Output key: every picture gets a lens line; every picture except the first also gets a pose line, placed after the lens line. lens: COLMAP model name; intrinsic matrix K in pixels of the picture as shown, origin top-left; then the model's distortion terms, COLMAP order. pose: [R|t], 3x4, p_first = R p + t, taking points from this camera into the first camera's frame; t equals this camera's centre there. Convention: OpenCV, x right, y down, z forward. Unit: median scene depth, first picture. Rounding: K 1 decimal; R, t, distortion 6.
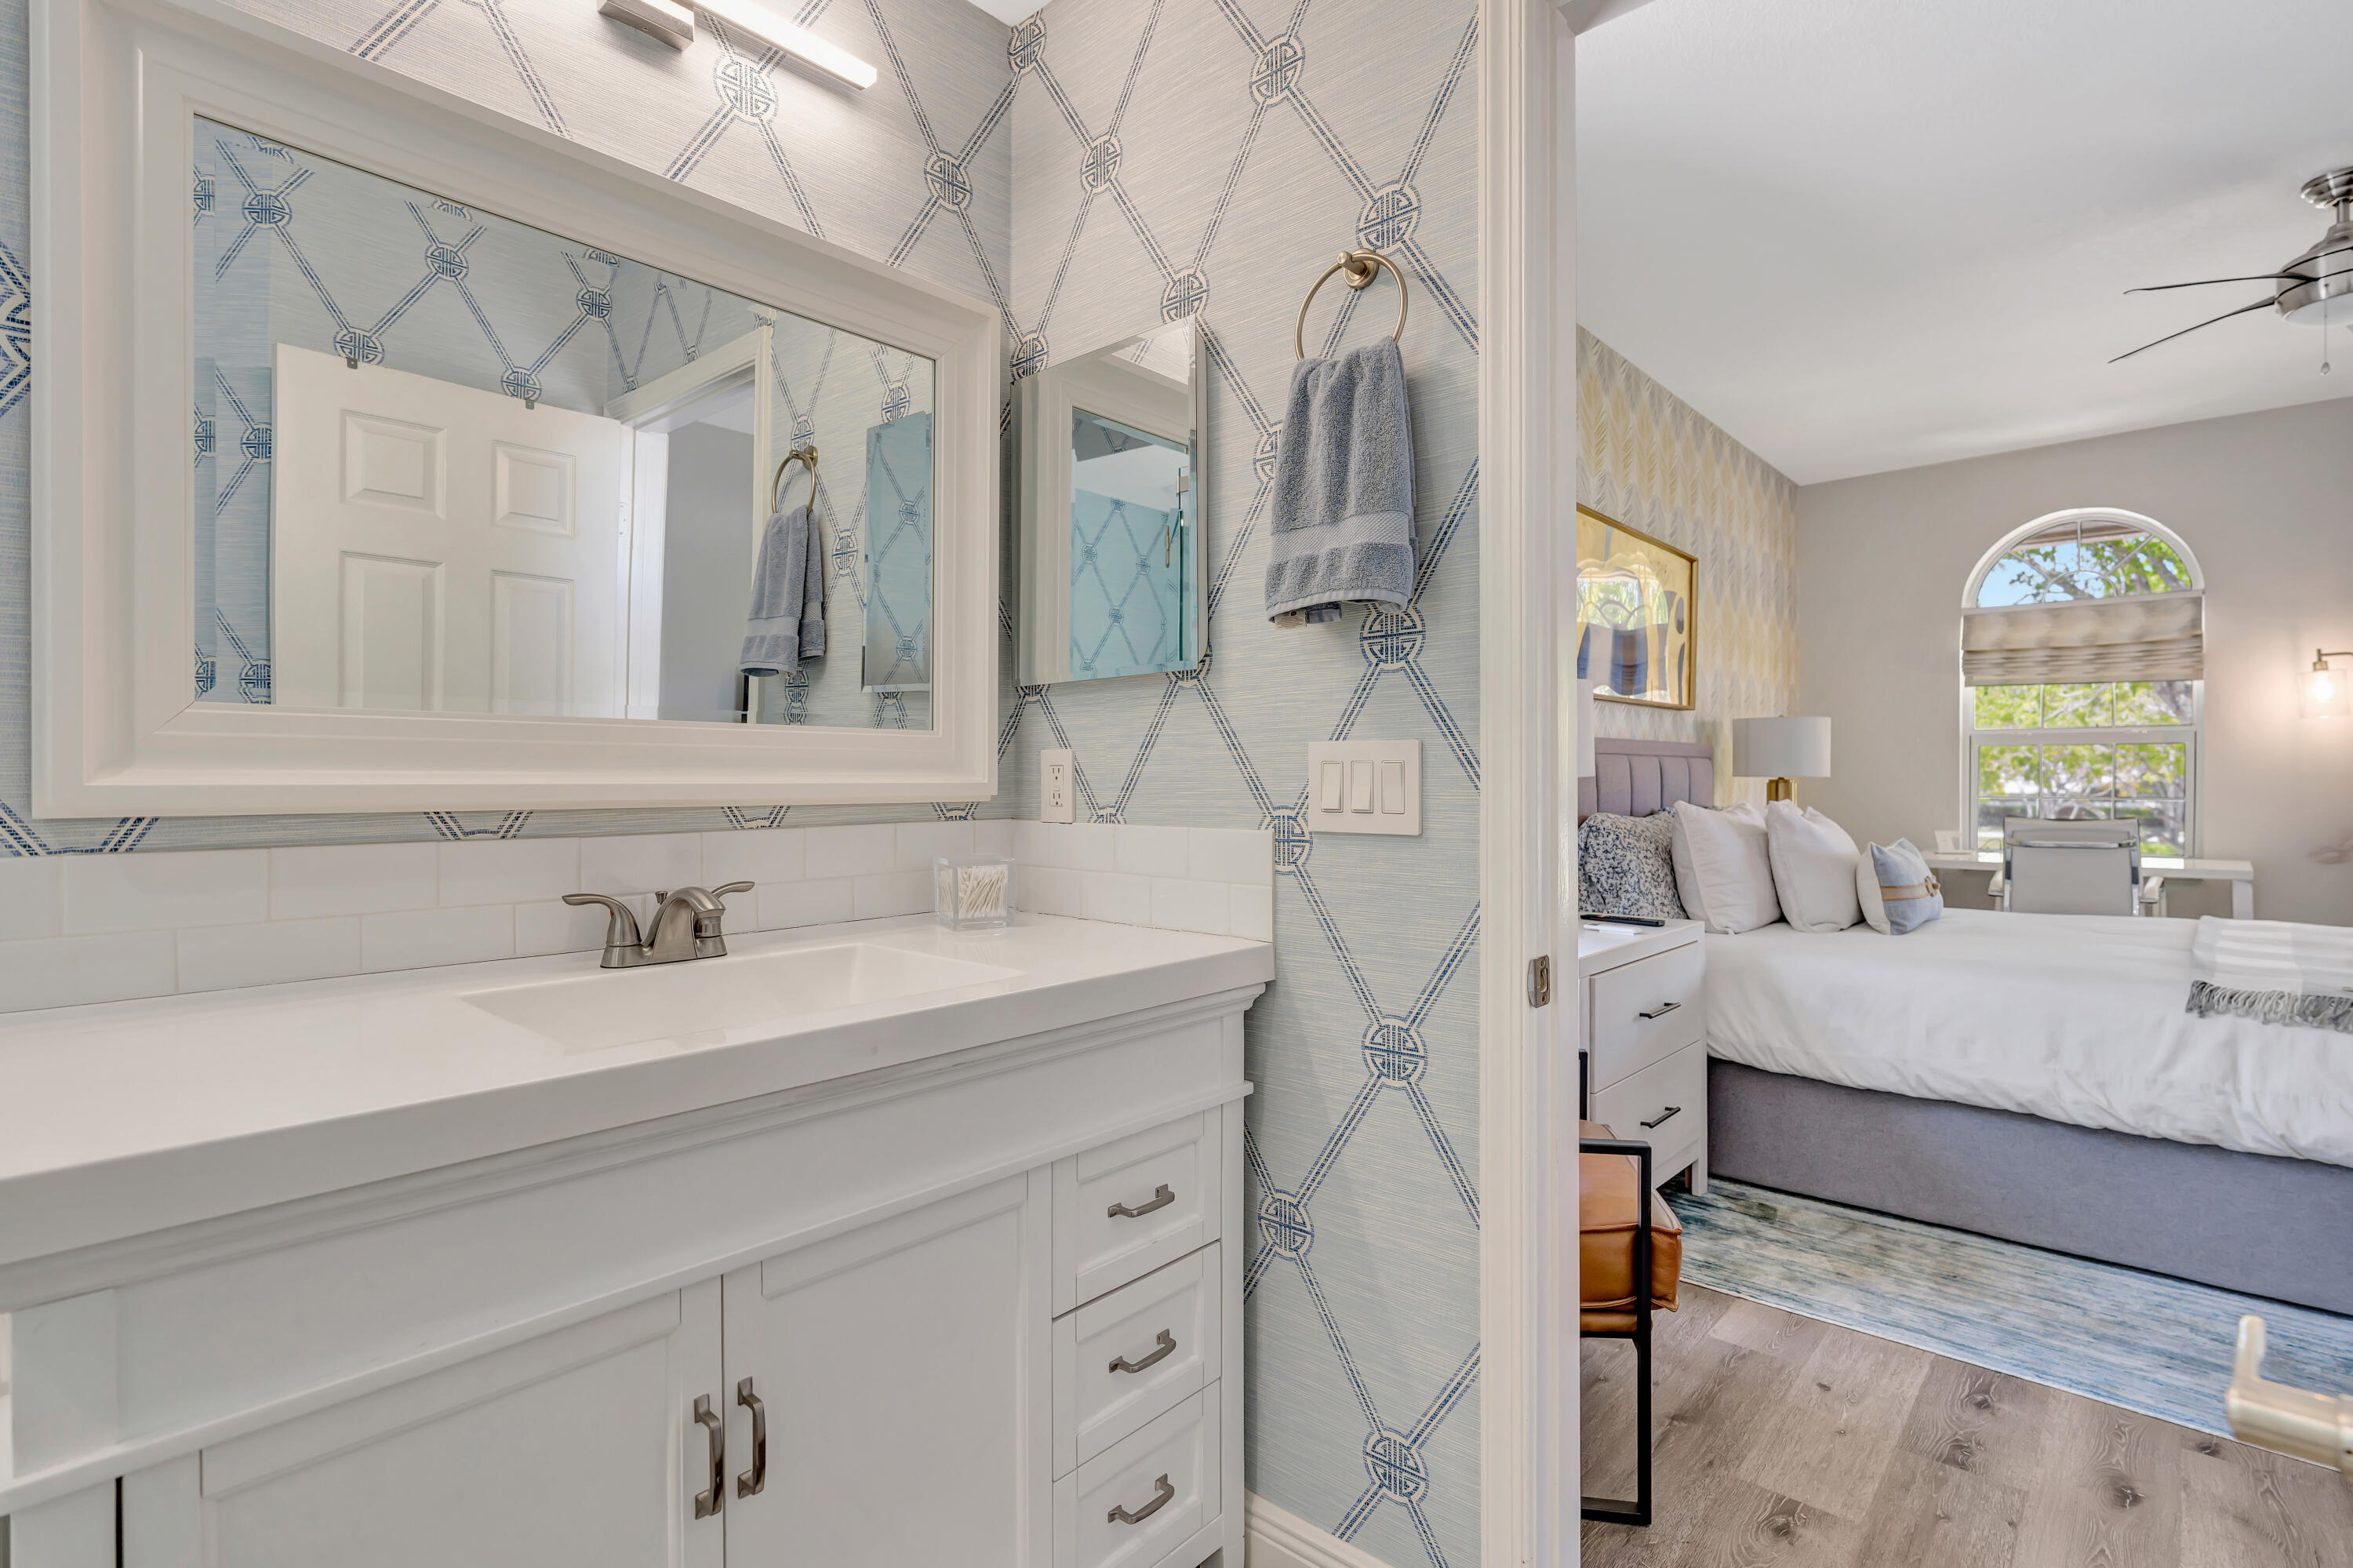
lens RADIAL K [[1112.2, 0, 1178.7], [0, 1112.2, 778.3], [0, 0, 1]] dist [0.007699, 0.002882]
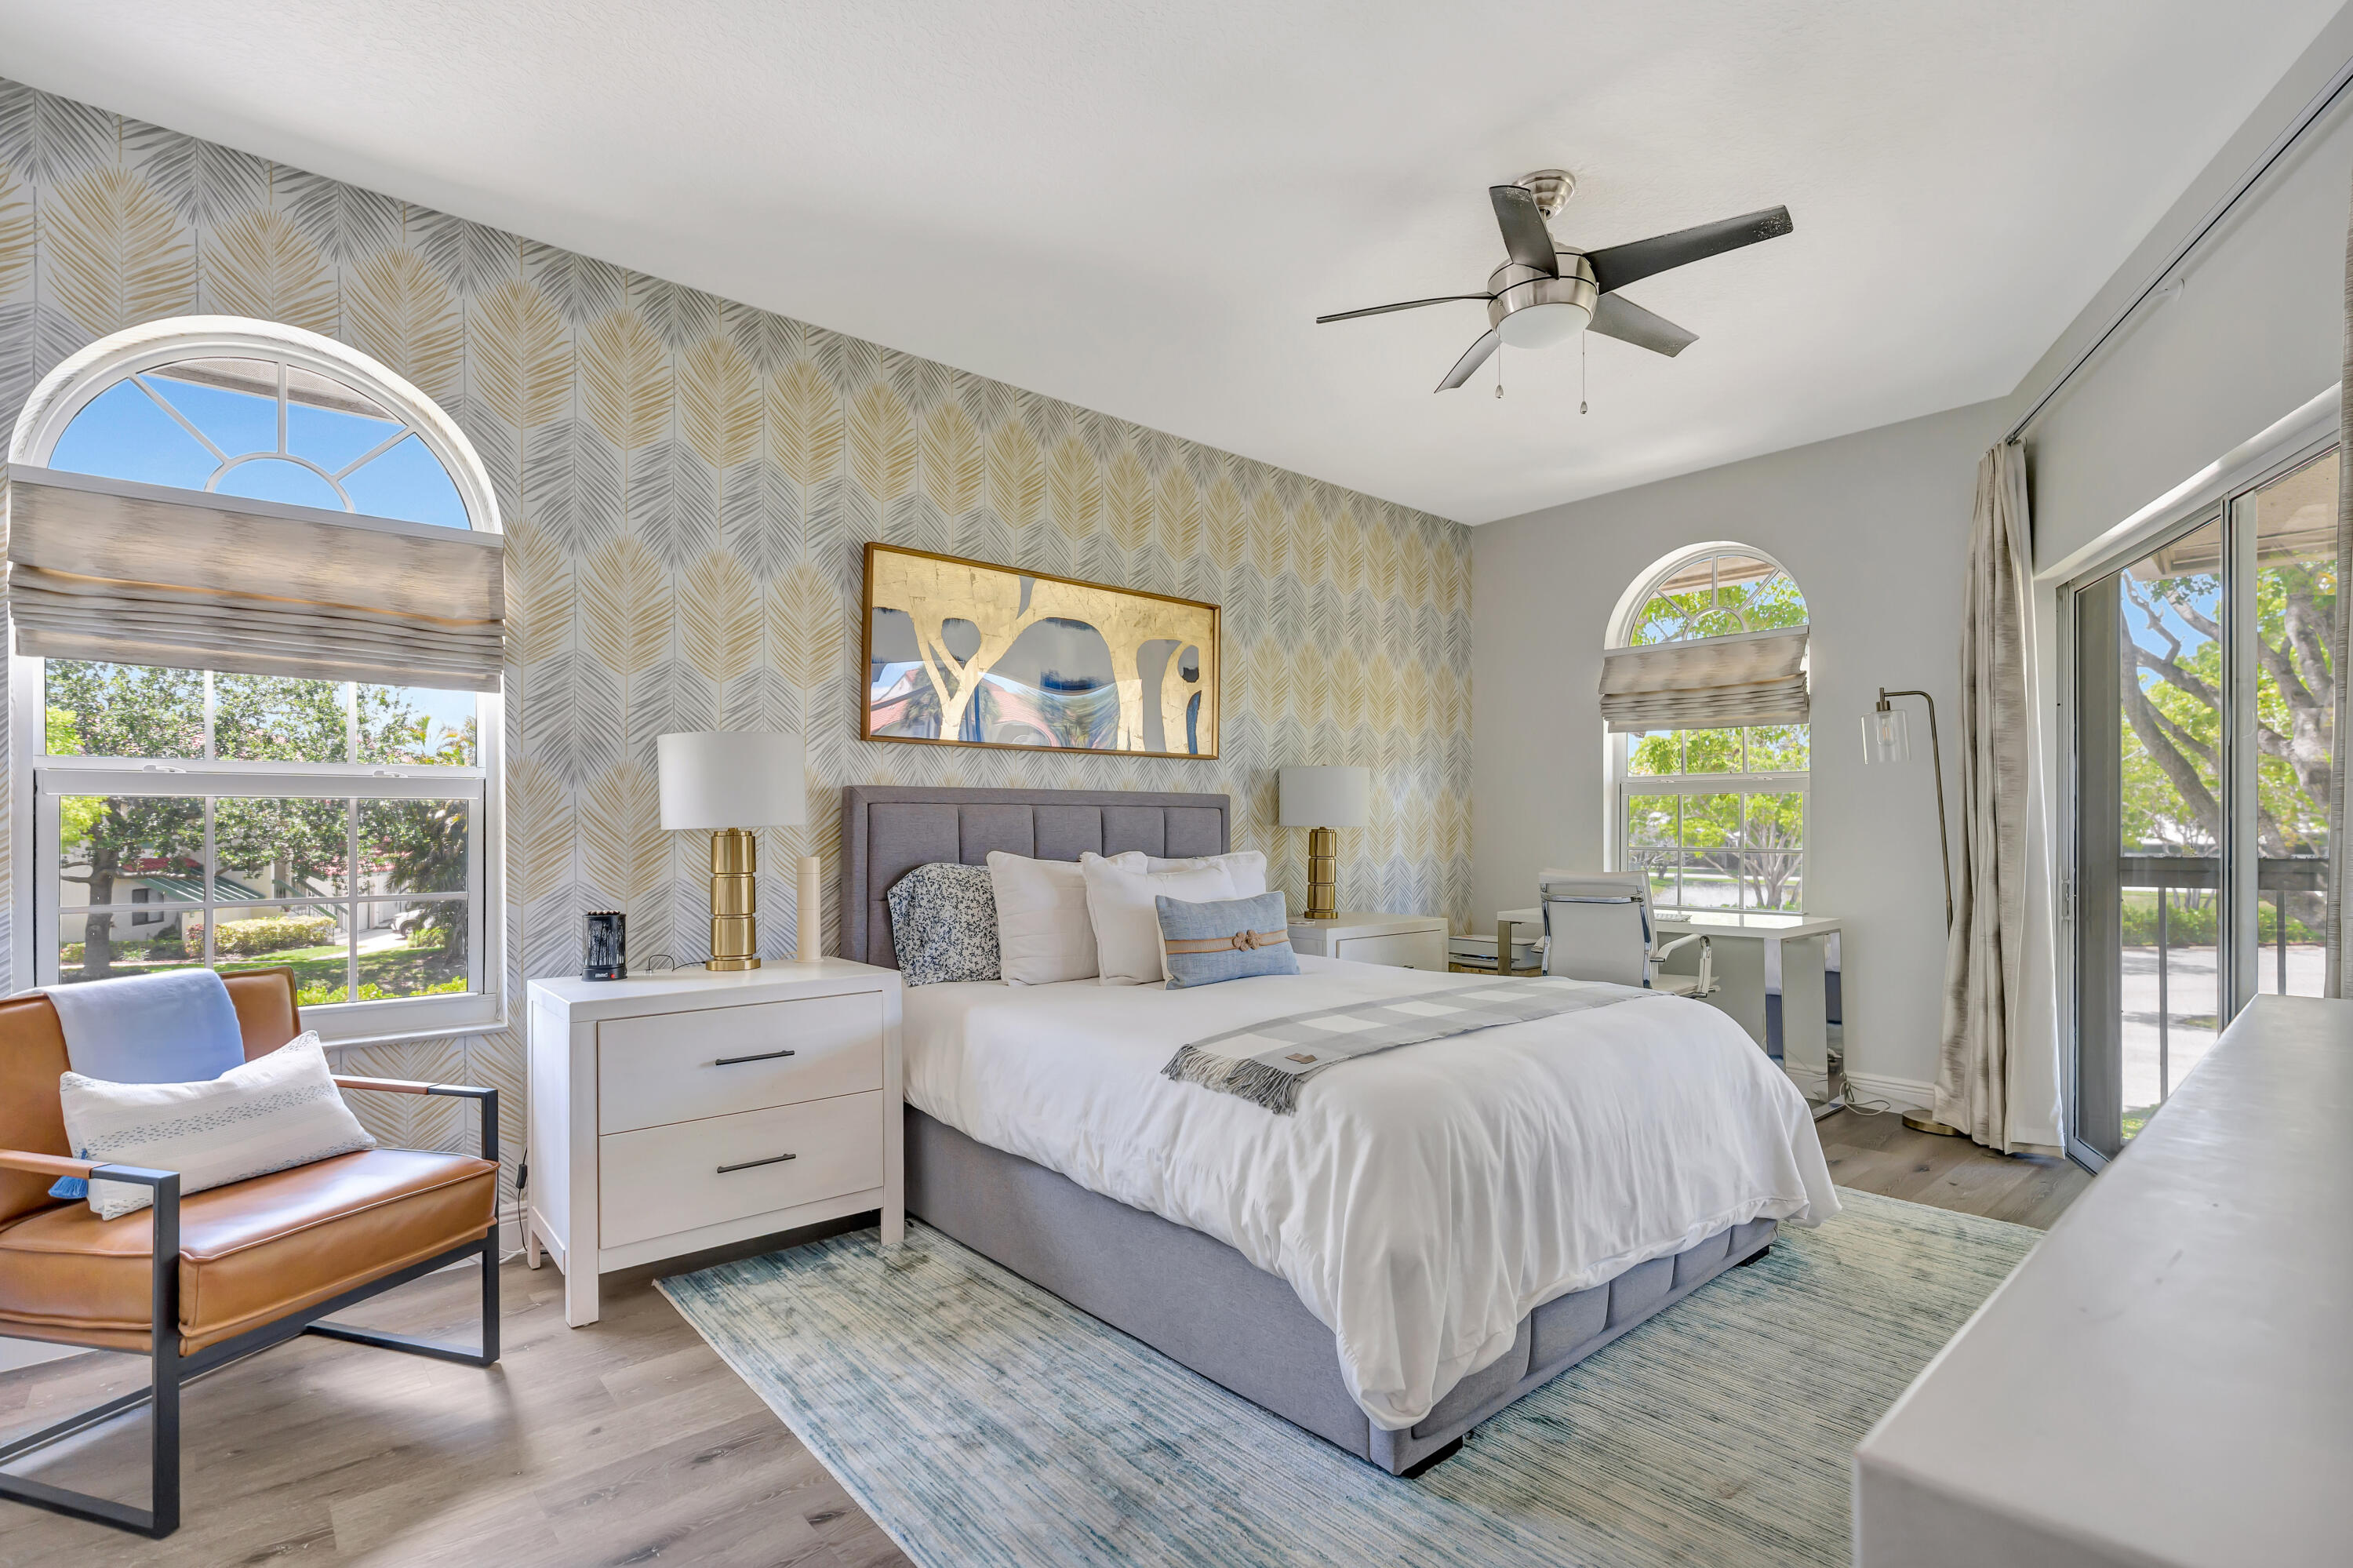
lens RADIAL K [[1072.5, 0, 1163.0], [0, 1072.5, 830.6], [0, 0, 1]] dist [-0.012706, 0.005057]
pose [[0.990149, -0.000648, -0.140017, 0.458270], [0.000557, 1.000000, -0.000692, 0.001716], [0.140017, 0.000607, 0.990149, 0.045668]]
